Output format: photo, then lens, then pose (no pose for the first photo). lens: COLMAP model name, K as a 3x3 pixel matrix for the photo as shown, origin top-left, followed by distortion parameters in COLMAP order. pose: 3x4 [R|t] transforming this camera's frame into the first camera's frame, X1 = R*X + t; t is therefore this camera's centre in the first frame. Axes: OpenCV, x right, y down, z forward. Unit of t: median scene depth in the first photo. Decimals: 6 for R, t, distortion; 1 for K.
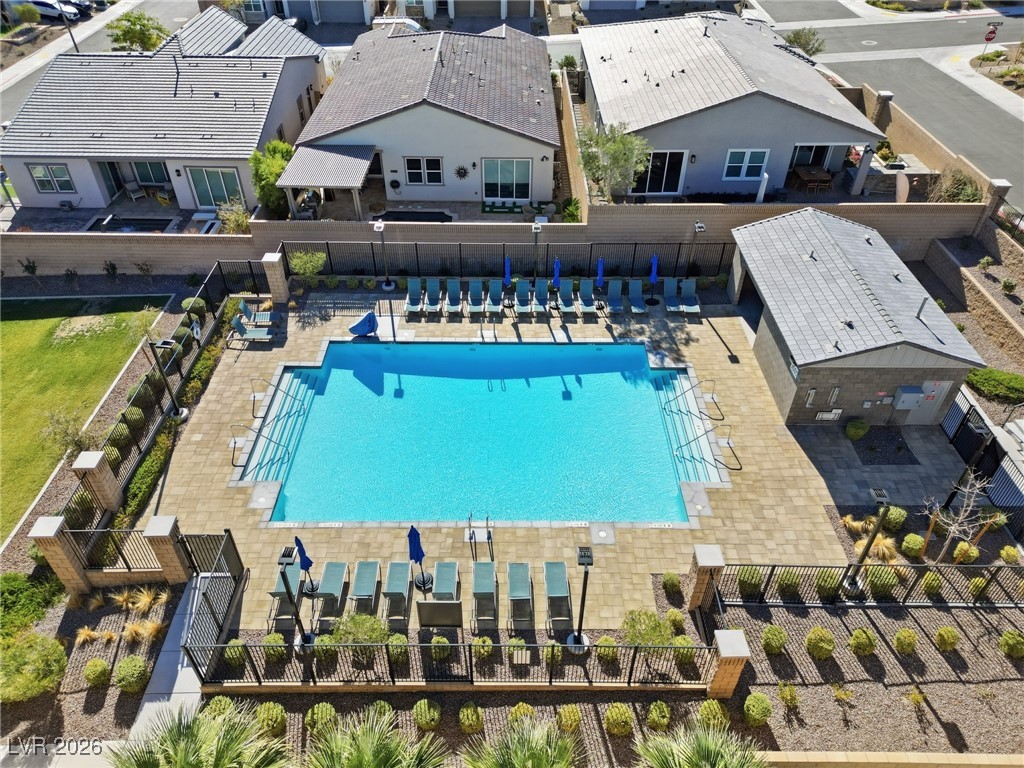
lens RADIAL K [[715.8, 0, 504.8], [0, 715.8, 385.4], [0, 0, 1]] dist [0.085903, -0.083219]
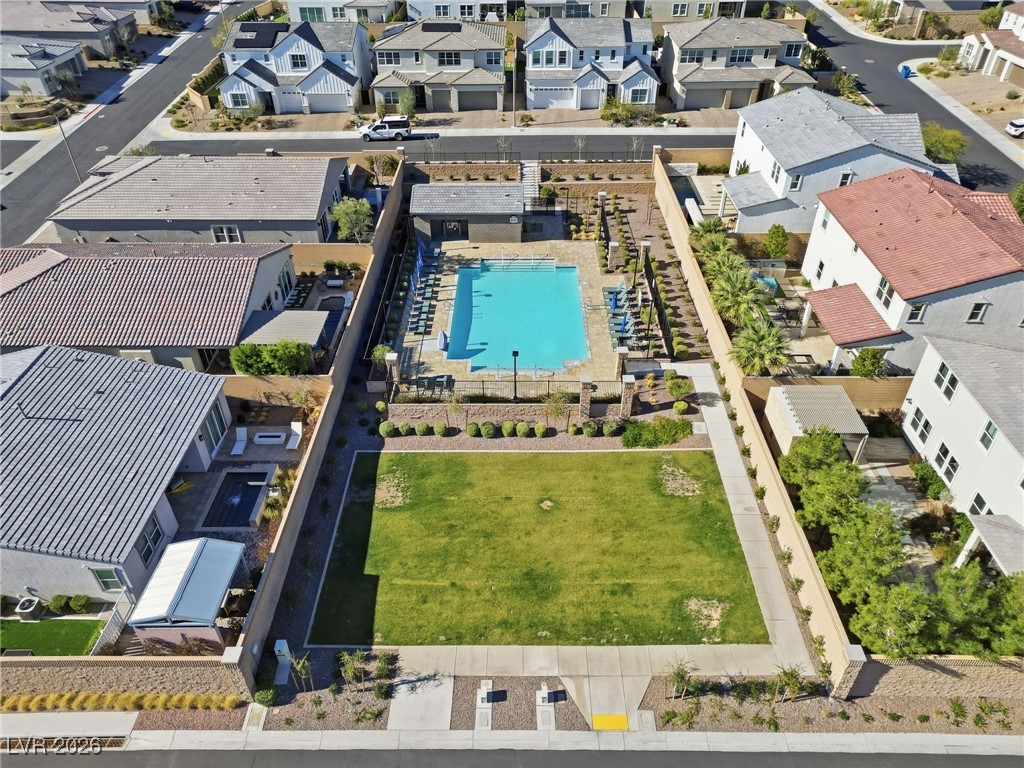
lens RADIAL K [[715.8, 0, 504.8], [0, 715.8, 385.4], [0, 0, 1]] dist [0.085903, -0.083219]
pose [[0.015767, -0.608407, 0.793468, -1.462126], [0.649032, 0.609888, 0.454746, -0.633083], [-0.760597, 0.507816, 0.404492, 0.259679]]
